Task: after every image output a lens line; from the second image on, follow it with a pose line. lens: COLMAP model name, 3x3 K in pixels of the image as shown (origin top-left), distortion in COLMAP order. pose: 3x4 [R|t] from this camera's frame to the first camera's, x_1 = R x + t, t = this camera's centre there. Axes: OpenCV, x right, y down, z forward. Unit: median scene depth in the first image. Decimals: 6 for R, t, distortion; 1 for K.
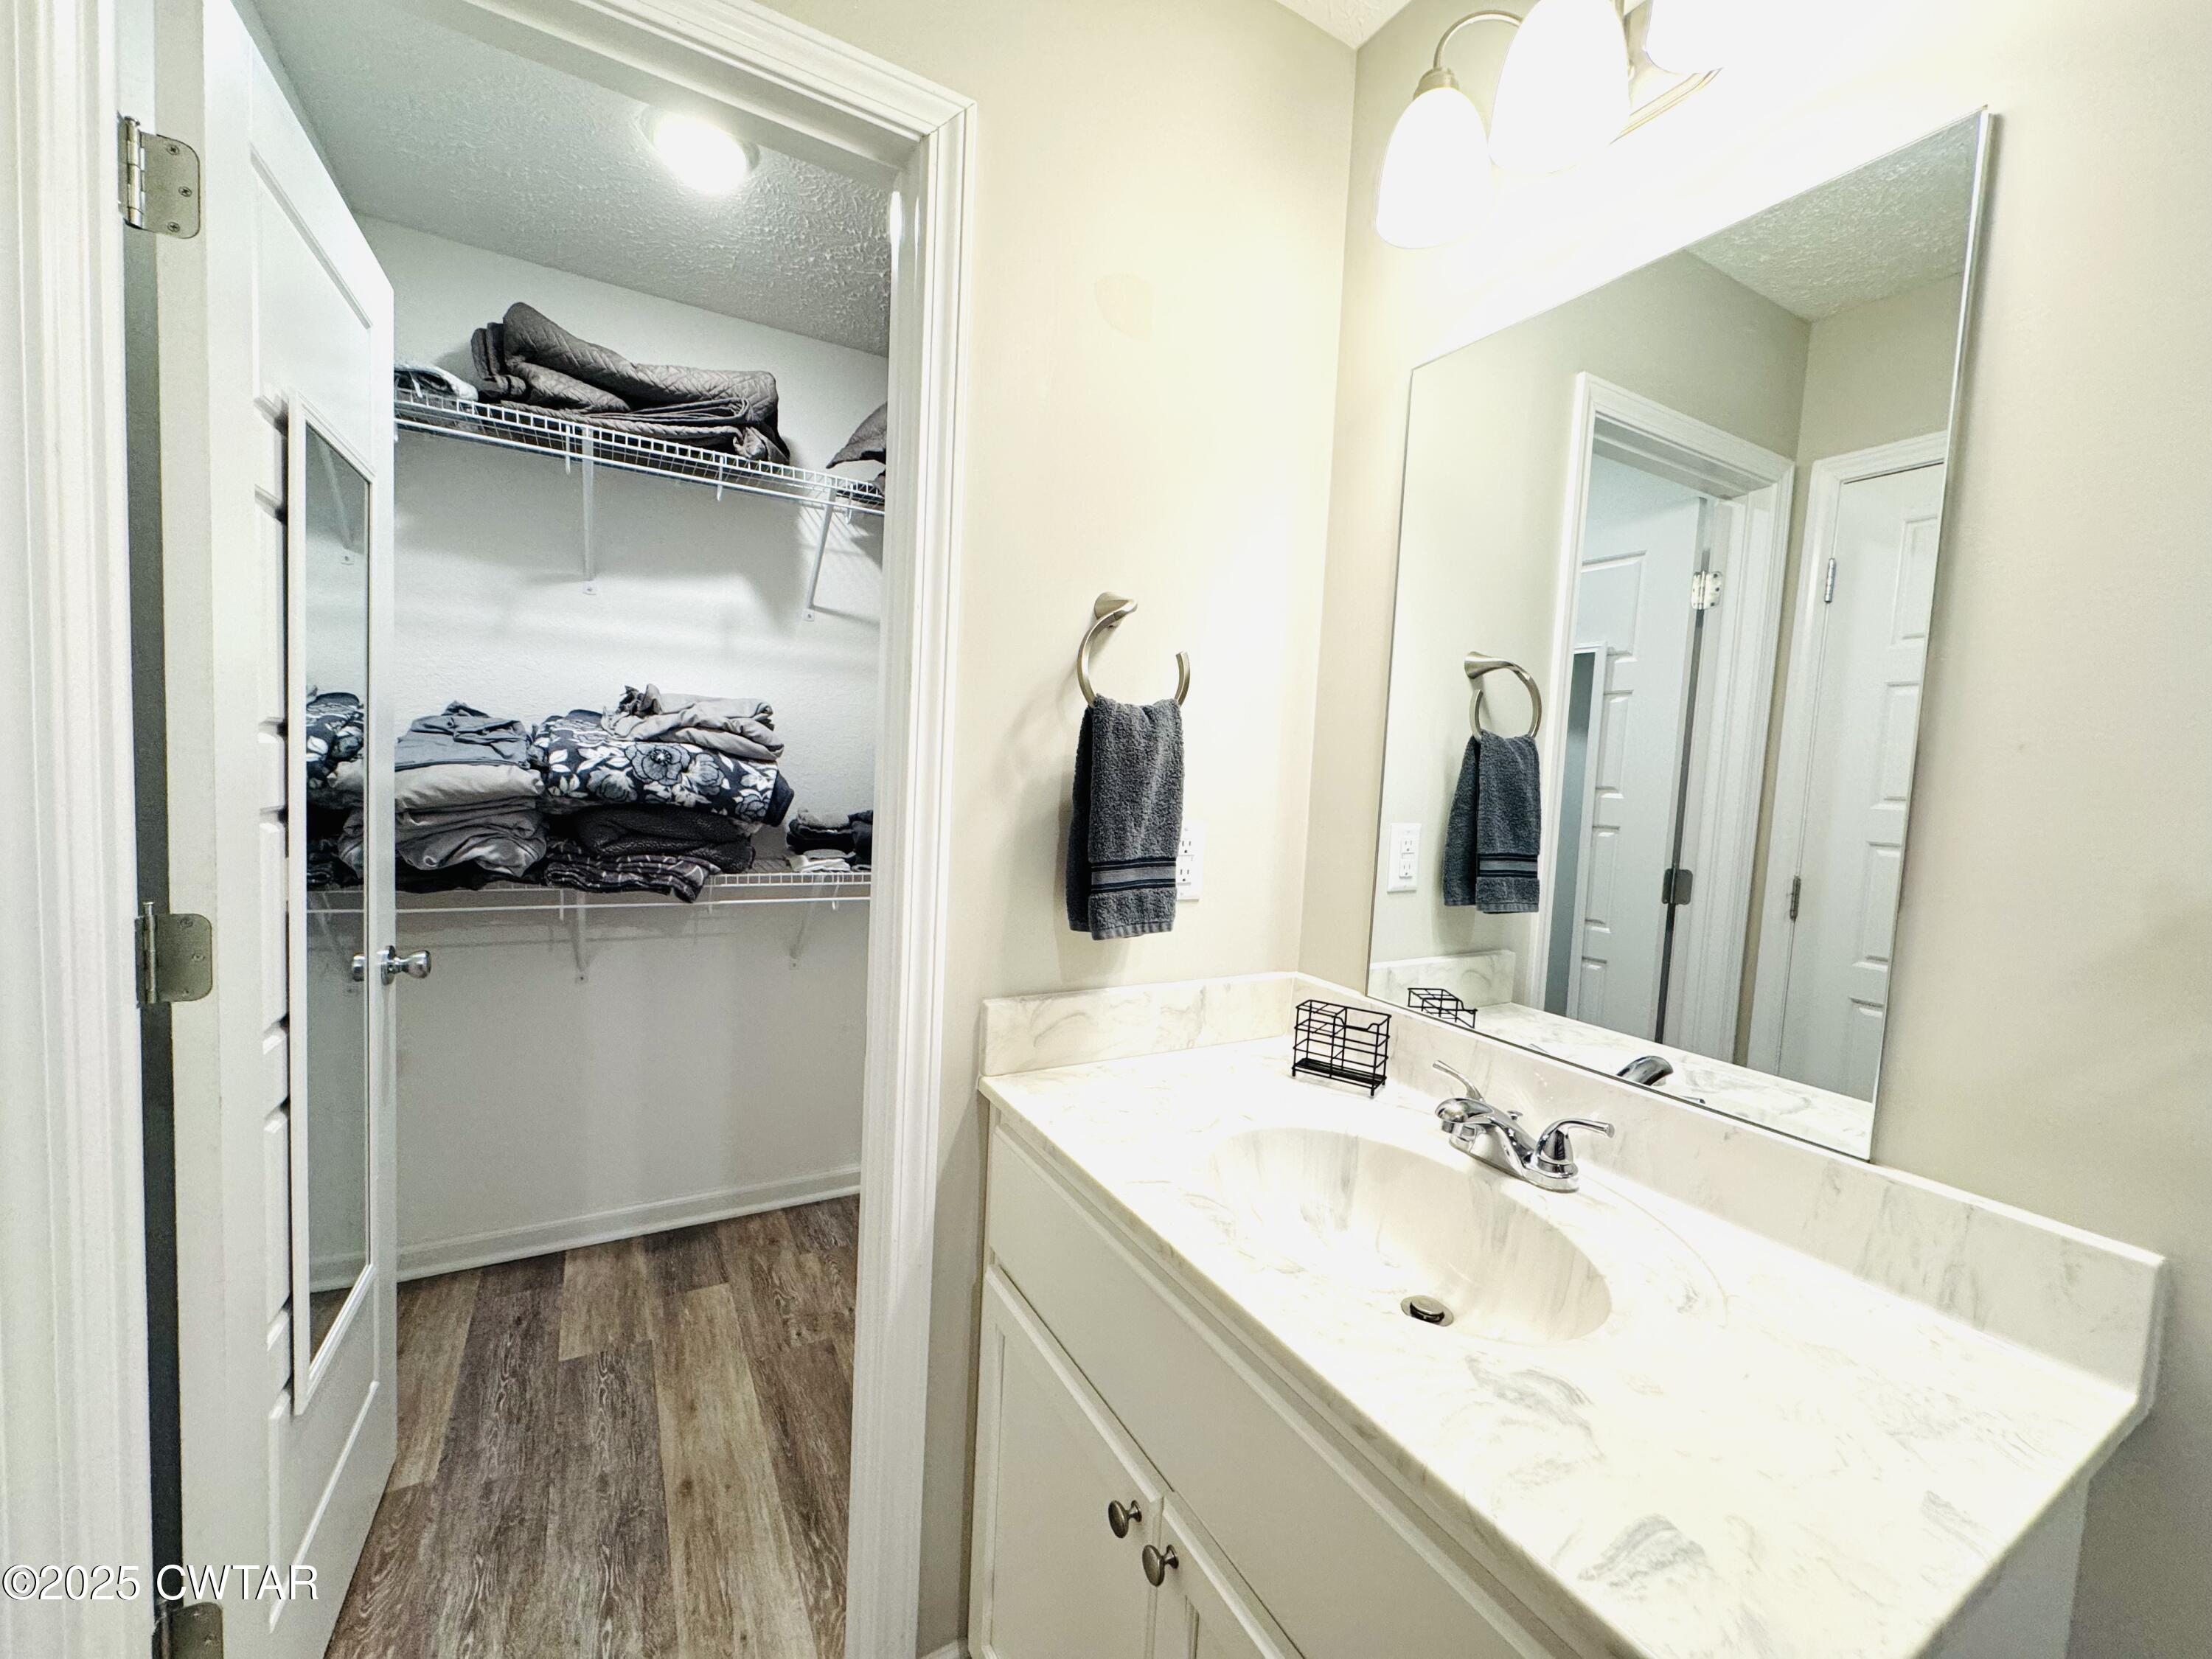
lens RADIAL K [[878.4, 0, 1105.0], [0, 878.4, 828.5], [0, 0, 1]] dist [-0.003482, 0.000322]
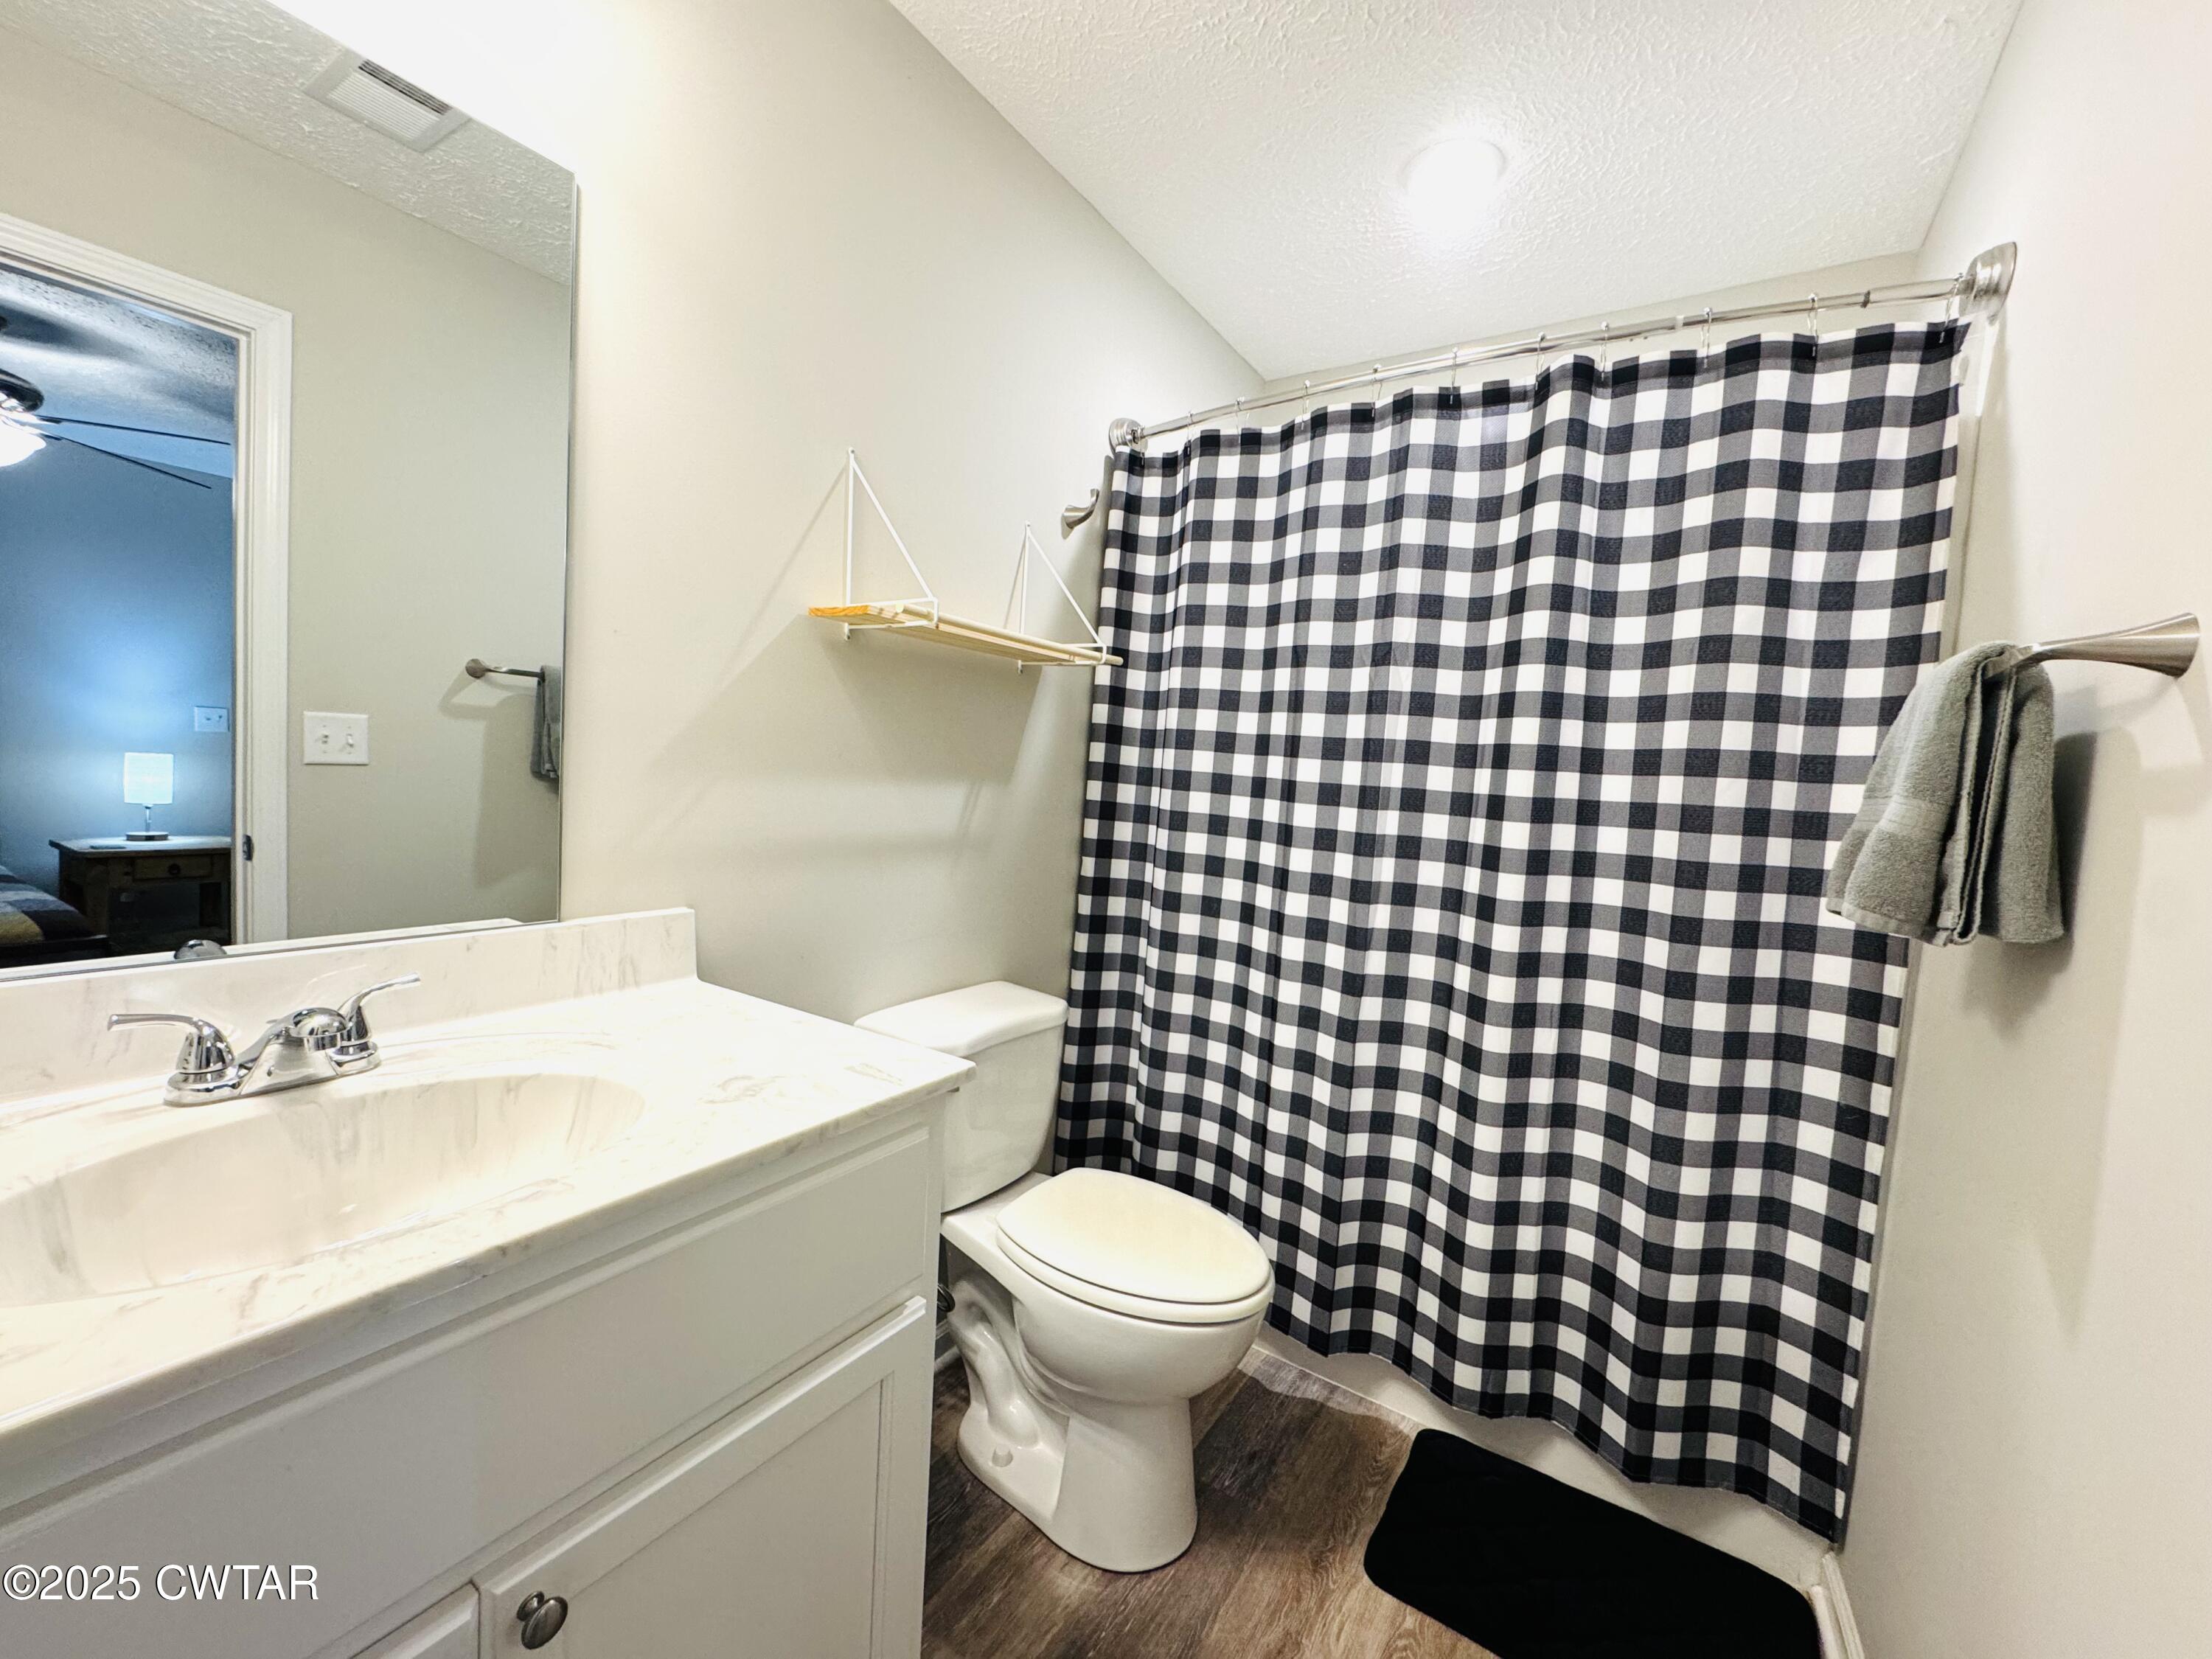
lens RADIAL K [[878.4, 0, 1105.7], [0, 878.4, 825.1], [0, 0, 1]] dist [-0.003482, 0.000322]
pose [[-0.456610, -0.128702, 0.880309, -0.814725], [-0.019543, 0.990693, 0.134703, 0.026803], [-0.889452, 0.044303, -0.454876, 0.948015]]
